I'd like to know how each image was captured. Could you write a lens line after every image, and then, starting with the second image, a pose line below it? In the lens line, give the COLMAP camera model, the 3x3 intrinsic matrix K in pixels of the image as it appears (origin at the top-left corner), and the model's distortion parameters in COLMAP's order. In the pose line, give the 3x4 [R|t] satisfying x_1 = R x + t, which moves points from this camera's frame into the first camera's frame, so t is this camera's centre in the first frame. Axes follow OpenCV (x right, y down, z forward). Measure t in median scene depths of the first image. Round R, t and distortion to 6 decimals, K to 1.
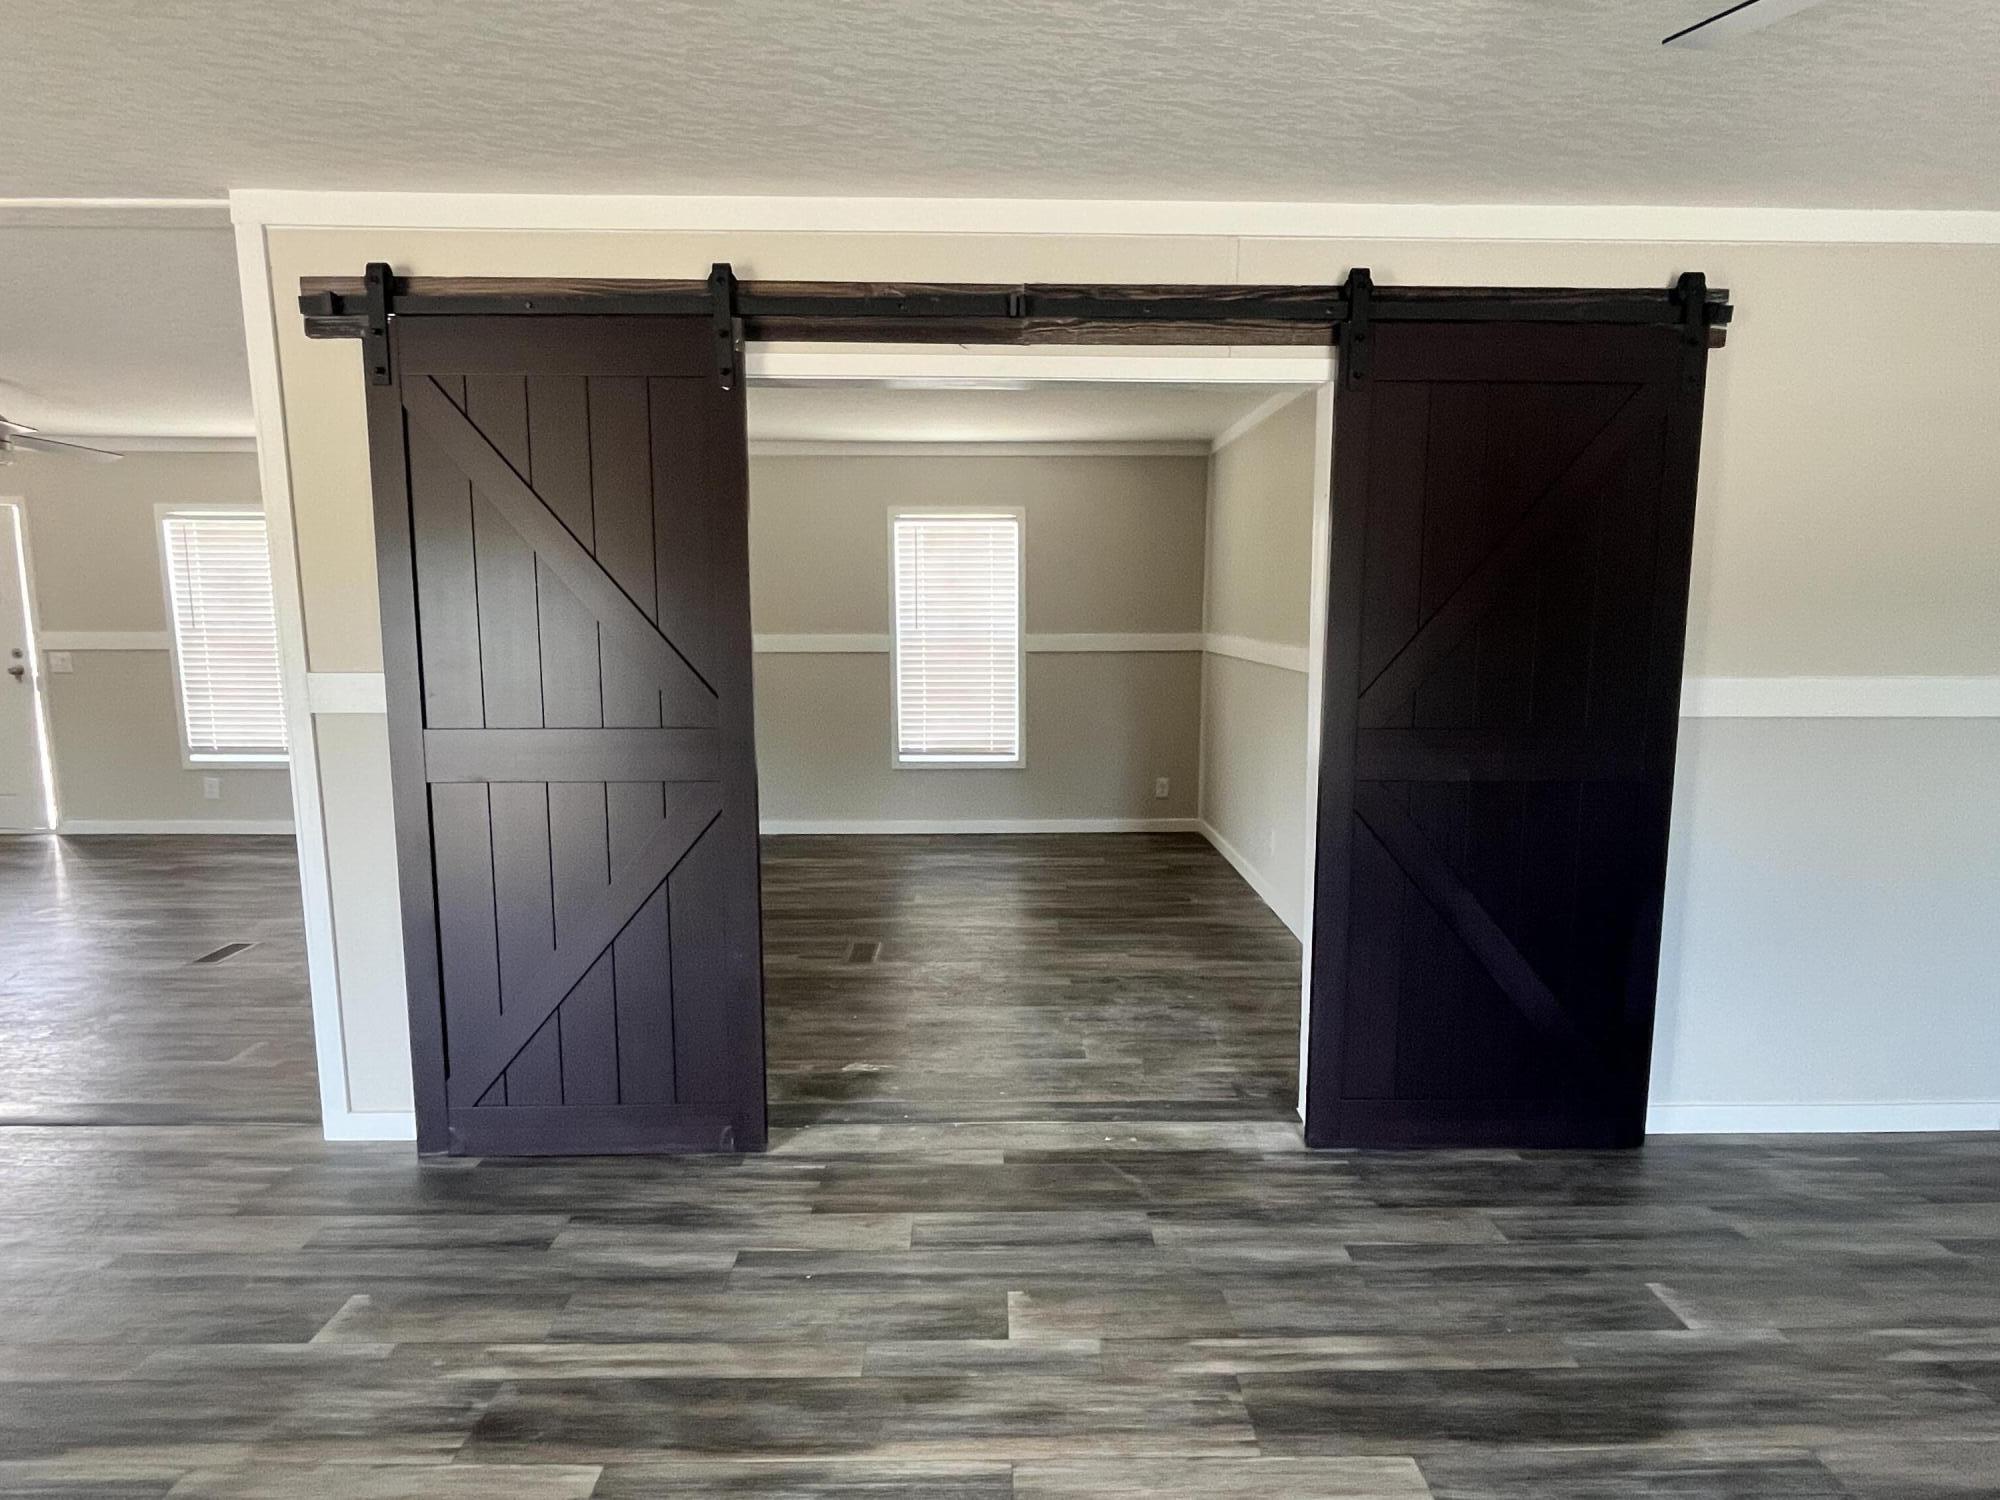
lens RADIAL K [[1081.2, 0, 1012.5], [0, 1081.2, 752.8], [0, 0, 1]] dist [0.002131, -0.000331]
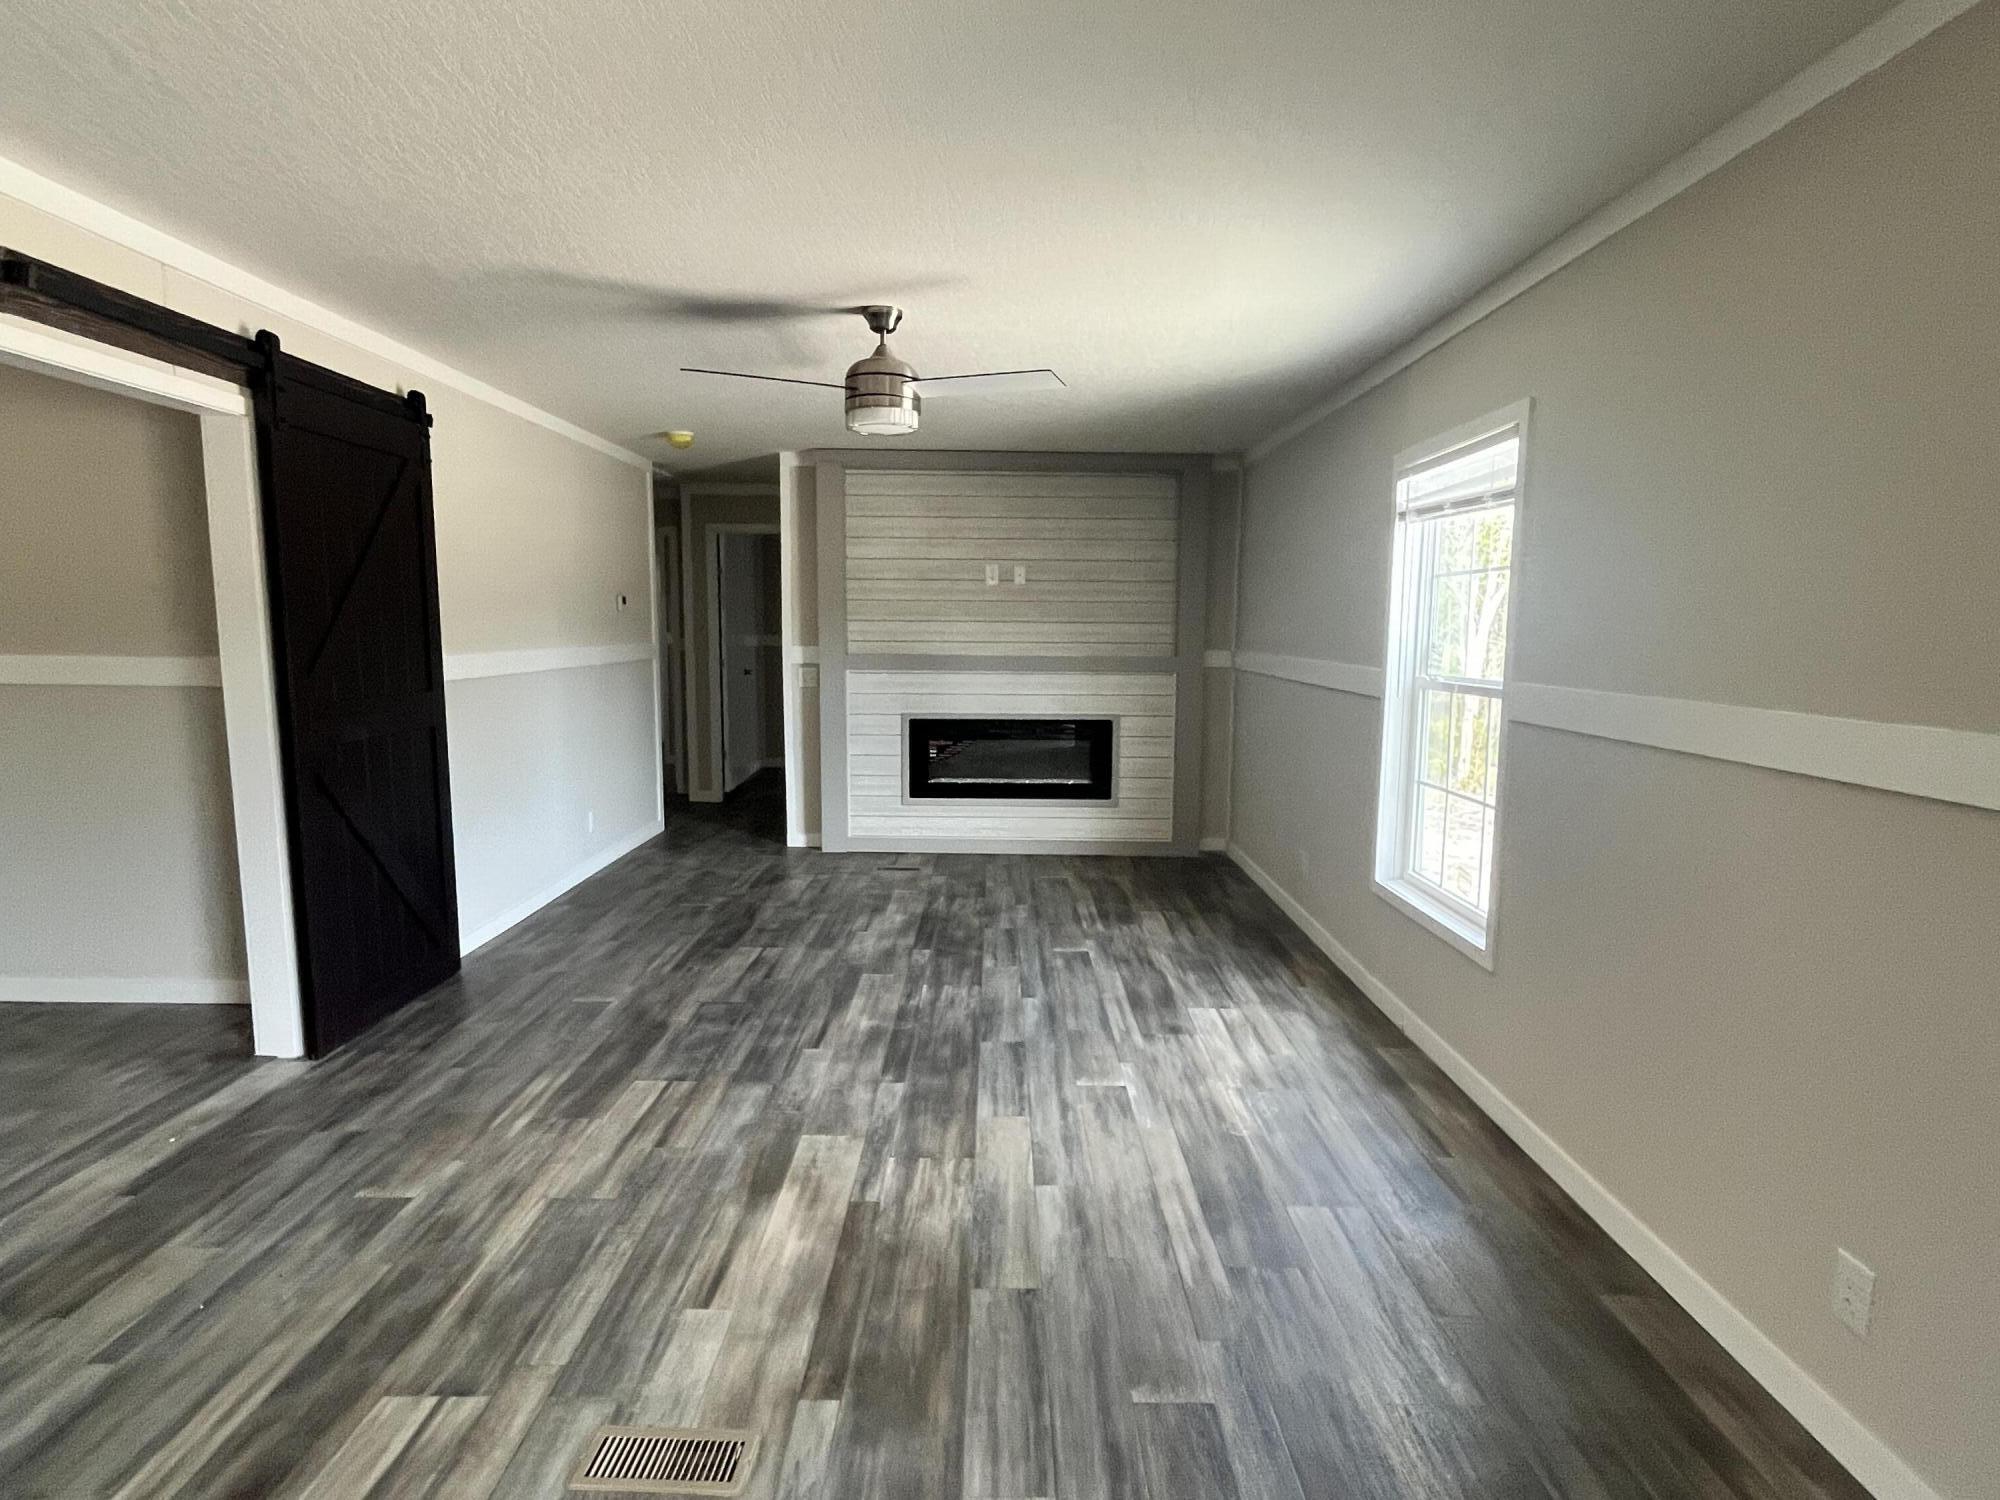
lens RADIAL K [[1081.2, 0, 1012.5], [0, 1081.2, 752.8], [0, 0, 1]] dist [0.002131, -0.000331]
pose [[0.003753, -0.119560, 0.992820, -1.037497], [0.122723, 0.985377, 0.118200, -0.019103], [-0.992434, 0.121398, 0.018371, 0.210013]]
